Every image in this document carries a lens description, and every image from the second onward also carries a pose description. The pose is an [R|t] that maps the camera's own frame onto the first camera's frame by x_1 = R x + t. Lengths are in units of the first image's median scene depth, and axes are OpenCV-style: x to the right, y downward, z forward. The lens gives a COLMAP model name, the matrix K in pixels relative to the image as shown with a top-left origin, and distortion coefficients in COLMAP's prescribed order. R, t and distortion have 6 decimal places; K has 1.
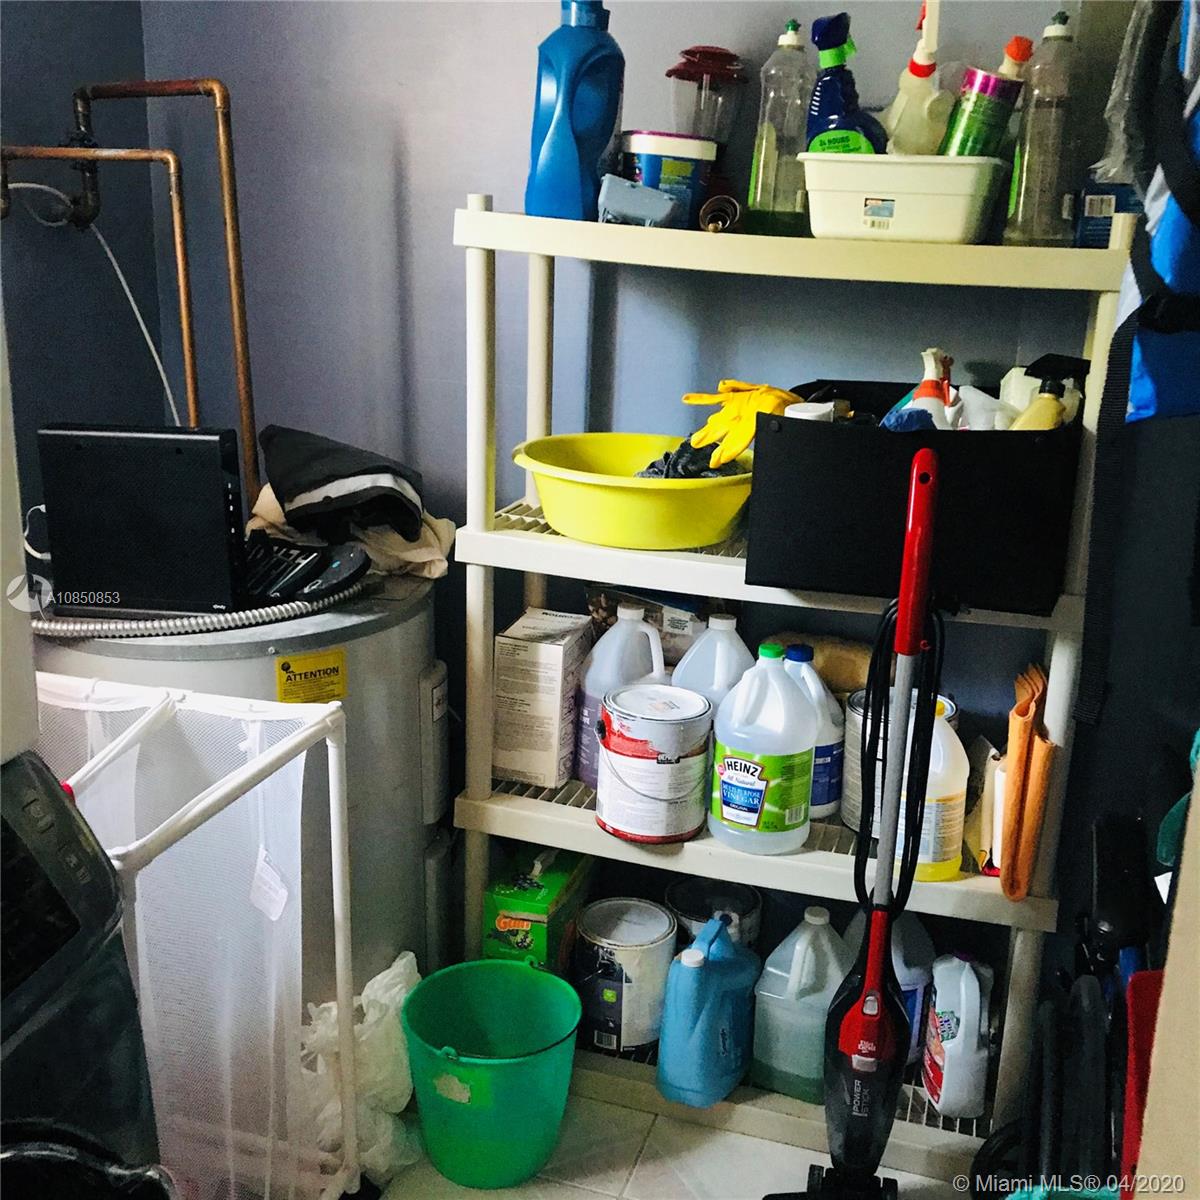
lens RADIAL K [[1328.5, 0, 607.4], [0, 1328.5, 599.7], [0, 0, 1]] dist [0.052386, 0.000000]
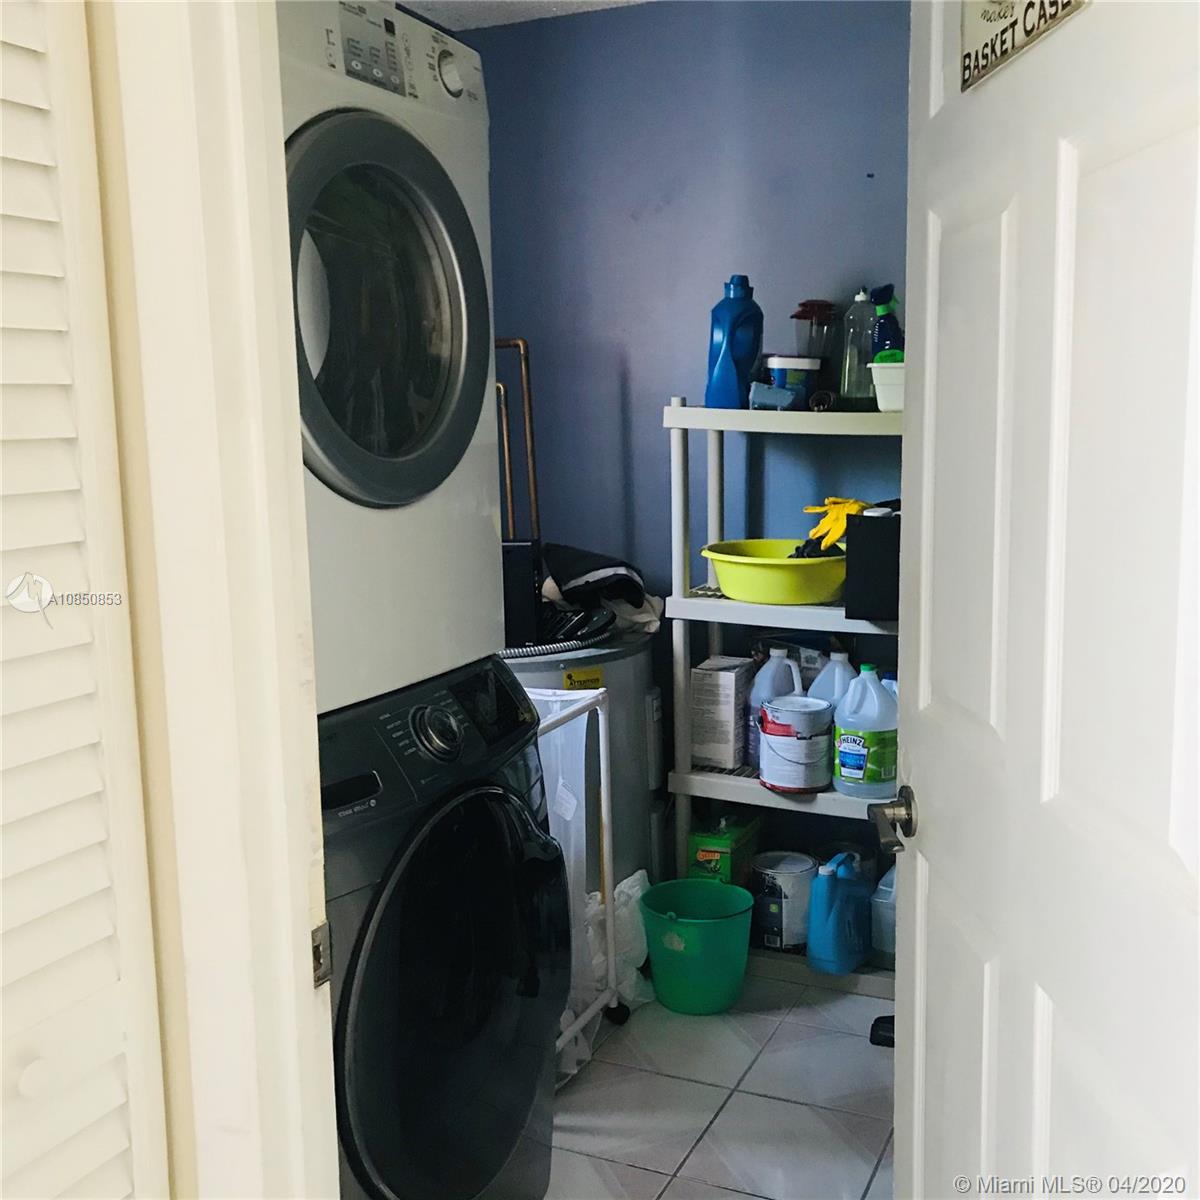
lens RADIAL K [[1328.5, 0, 595.1], [0, 1328.5, 602.4], [0, 0, 1]] dist [0.052386, 0.000000]
pose [[0.990320, -0.031783, -0.135116, 0.018202], [0.014842, 0.992098, -0.124581, 0.152041], [0.138008, 0.121369, 0.982967, -0.596288]]
